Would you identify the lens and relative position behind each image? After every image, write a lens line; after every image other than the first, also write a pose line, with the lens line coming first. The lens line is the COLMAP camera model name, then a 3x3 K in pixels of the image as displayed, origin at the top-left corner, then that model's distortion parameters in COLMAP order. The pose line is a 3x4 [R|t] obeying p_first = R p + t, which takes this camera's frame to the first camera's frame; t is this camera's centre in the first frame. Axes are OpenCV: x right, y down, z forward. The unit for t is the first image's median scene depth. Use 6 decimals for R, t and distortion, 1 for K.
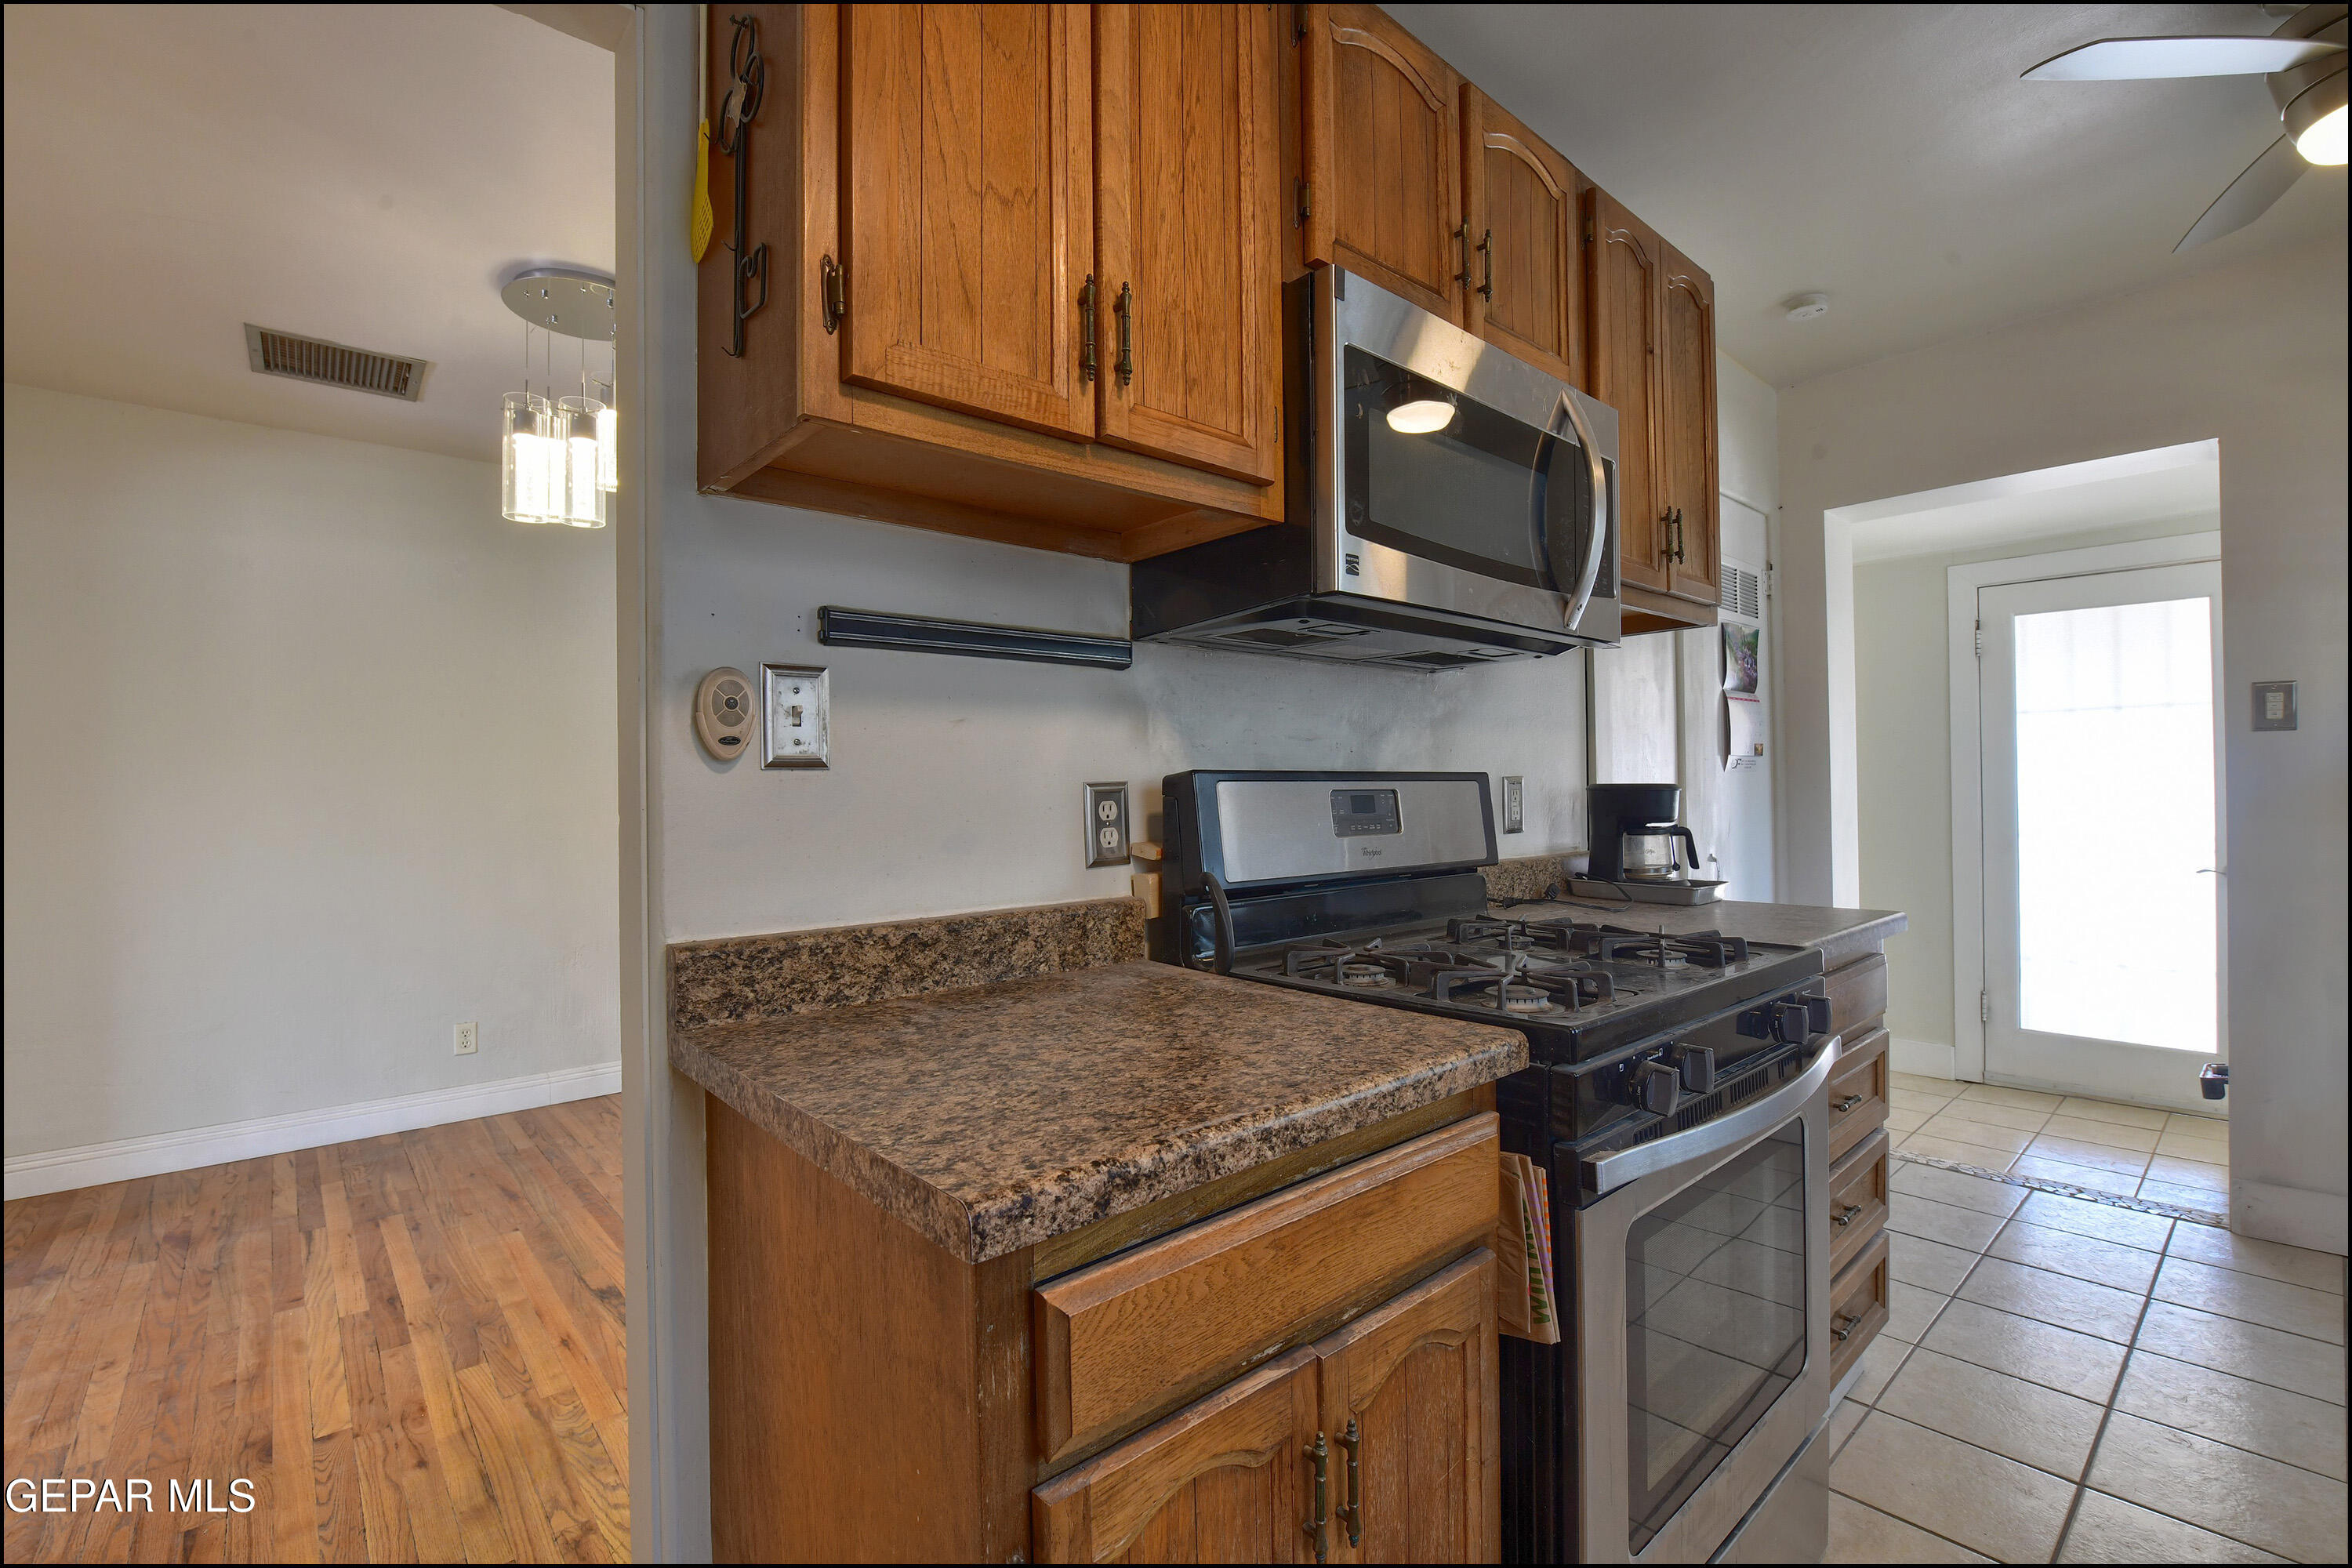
lens RADIAL K [[1041.4, 0, 1174.9], [0, 1041.4, 793.1], [0, 0, 1]] dist [-0.000611, -0.009508]
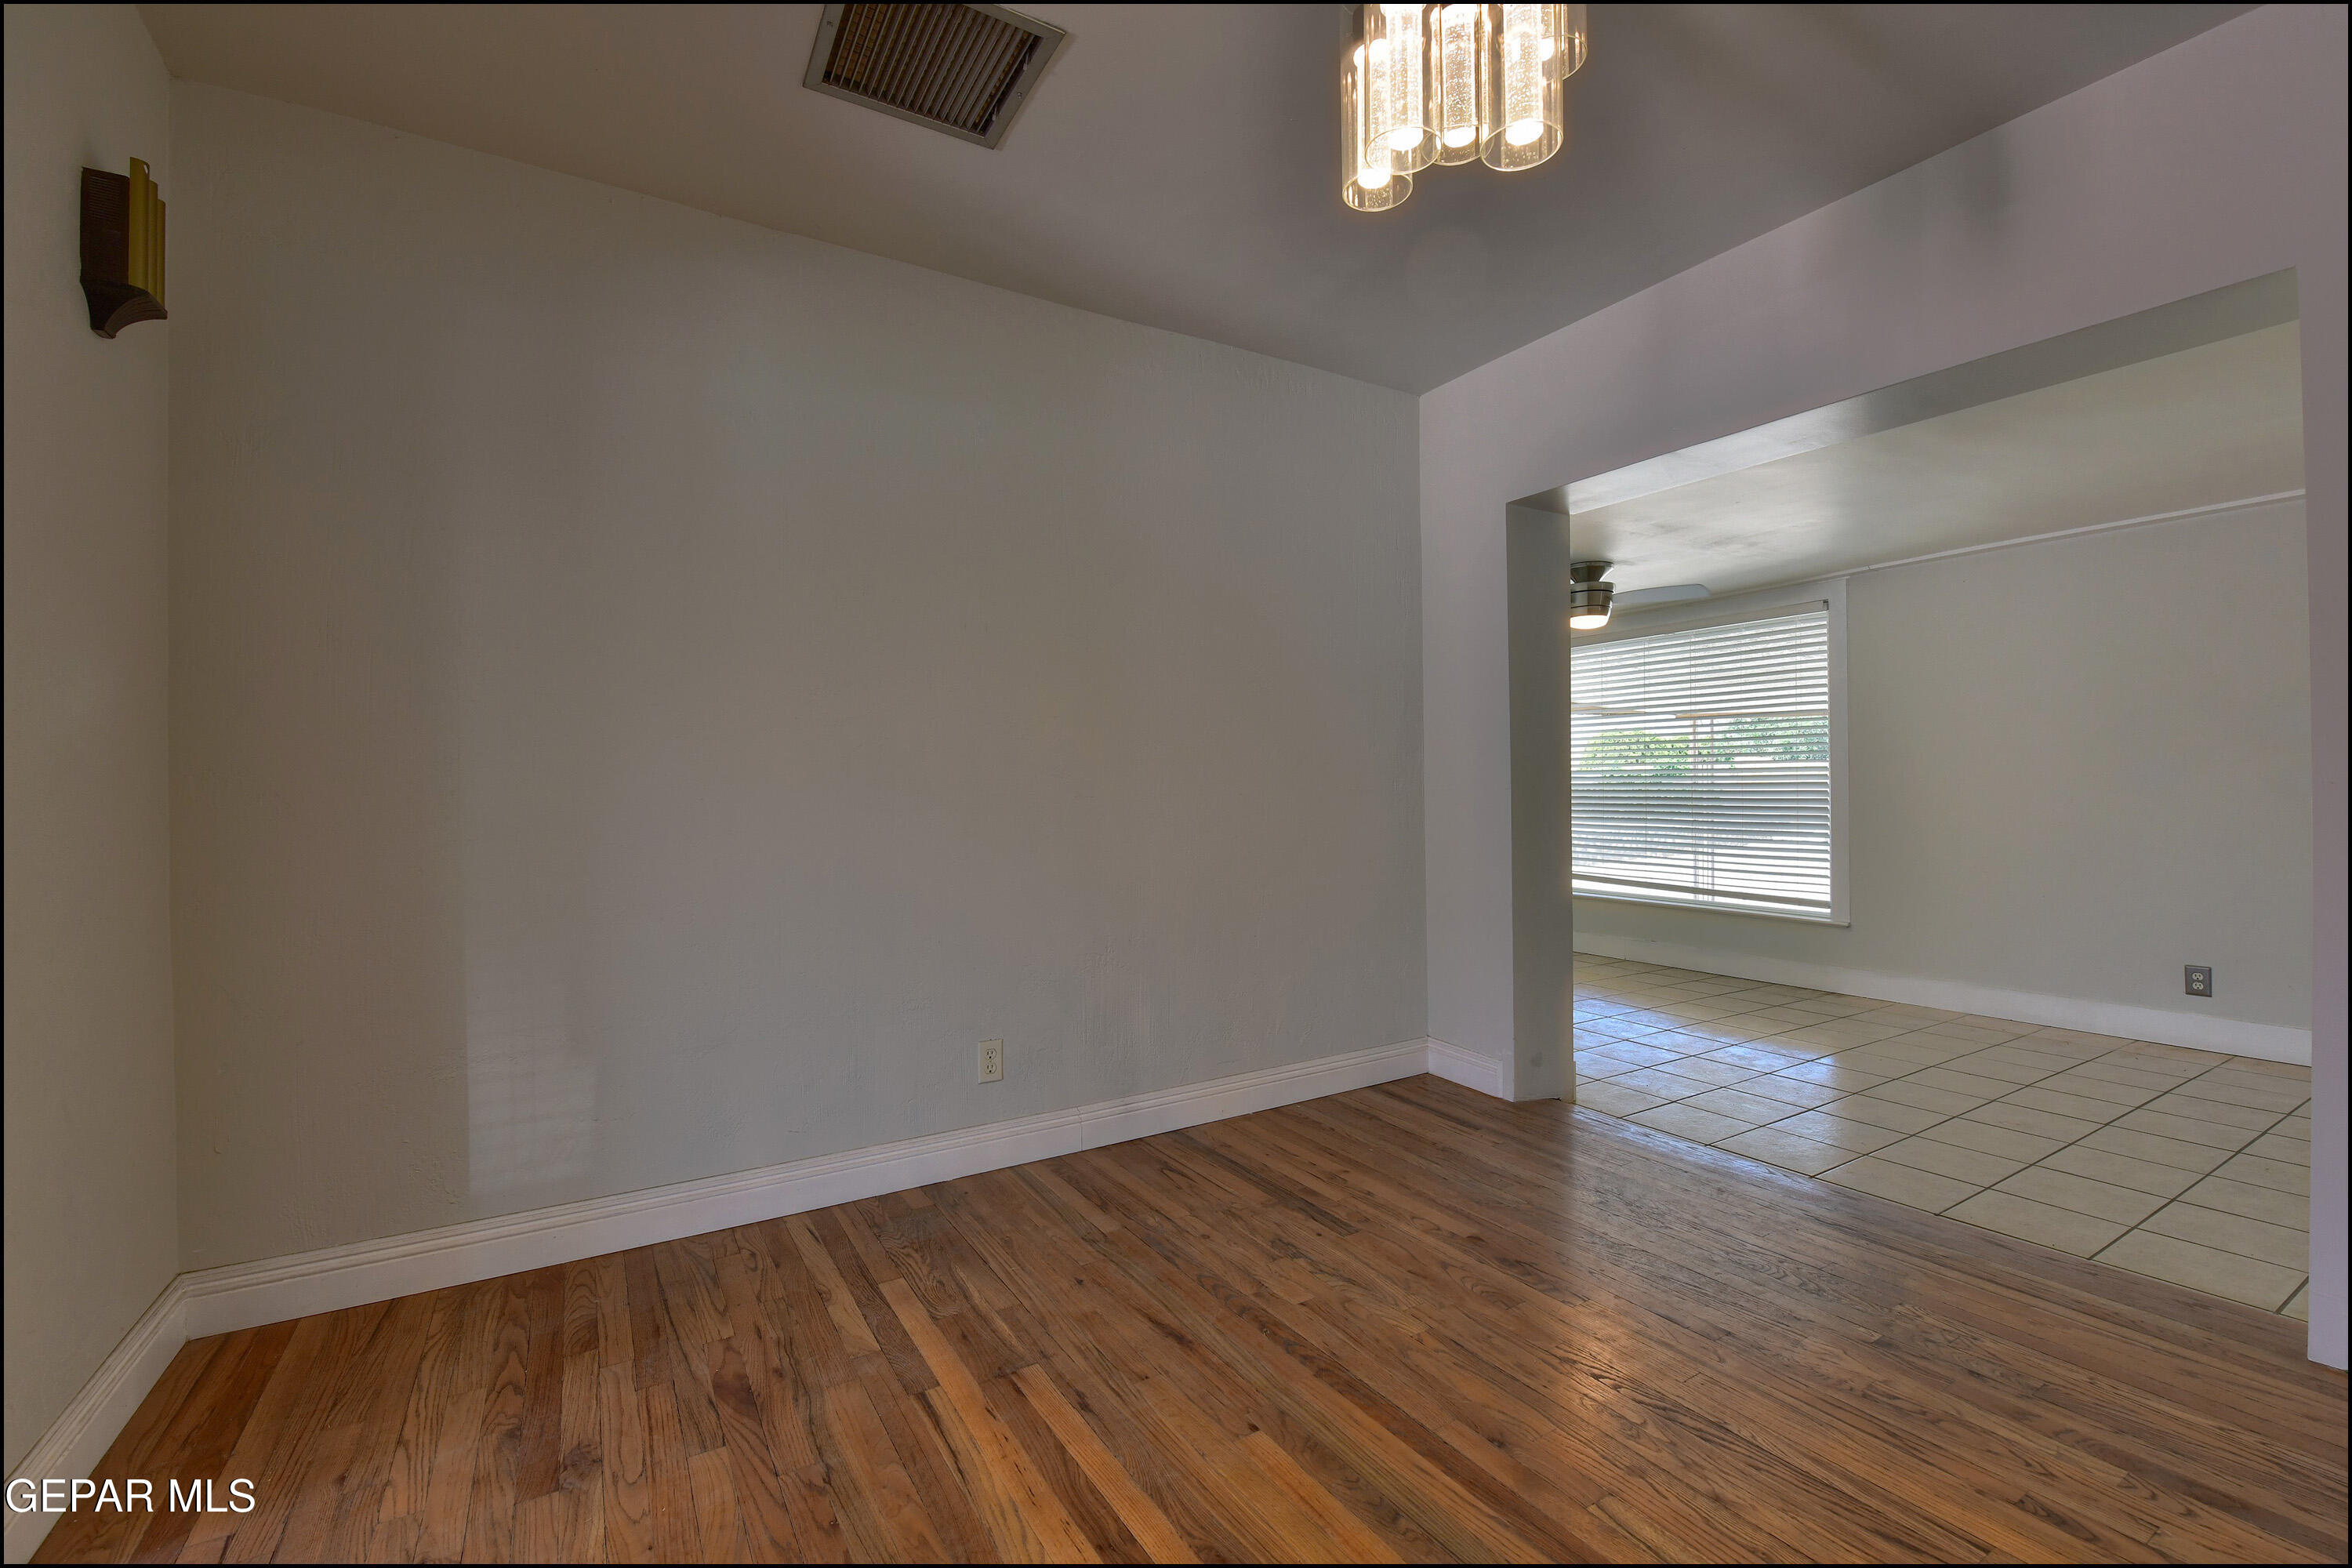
lens RADIAL K [[1010.9, 0, 1175.2], [0, 1010.9, 780.8], [0, 0, 1]] dist [-0.016425, -0.000482]
pose [[0.982540, -0.006983, -0.185922, -0.494552], [0.007093, 0.999975, -0.000070, 0.041508], [0.185918, -0.001250, 0.982565, 0.368590]]
